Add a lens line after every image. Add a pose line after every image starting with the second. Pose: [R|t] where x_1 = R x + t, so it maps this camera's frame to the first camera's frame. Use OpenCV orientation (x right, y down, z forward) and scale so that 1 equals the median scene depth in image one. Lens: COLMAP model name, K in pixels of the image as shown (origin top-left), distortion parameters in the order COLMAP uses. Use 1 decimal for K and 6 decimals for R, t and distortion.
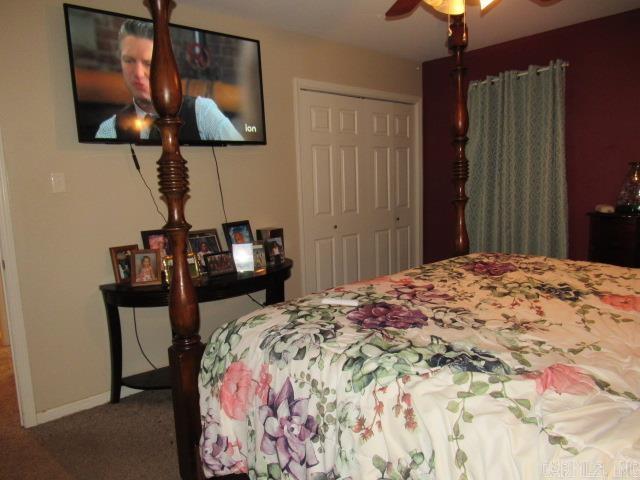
lens RADIAL K [[458.7, 0, 320.3], [0, 458.7, 239.5], [0, 0, 1]] dist [-0.024540, 0.005417]
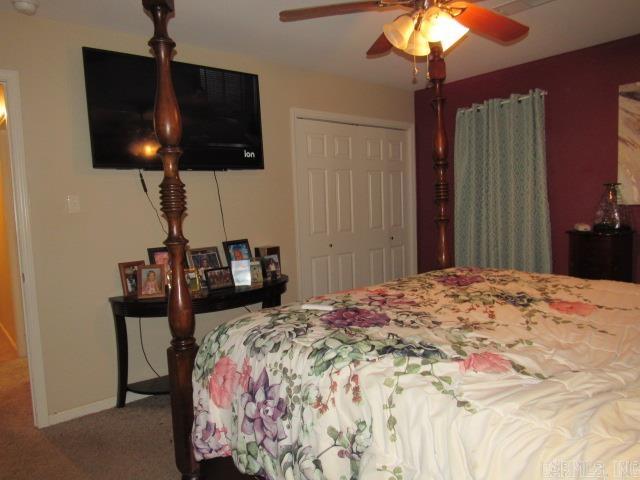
lens RADIAL K [[458.7, 0, 320.1], [0, 458.7, 239.6], [0, 0, 1]] dist [-0.024540, 0.005417]
pose [[0.999750, -0.001645, -0.022309, 0.063125], [0.000564, 0.998827, -0.048409, 0.019968], [0.022362, 0.048385, 0.998578, -0.117710]]
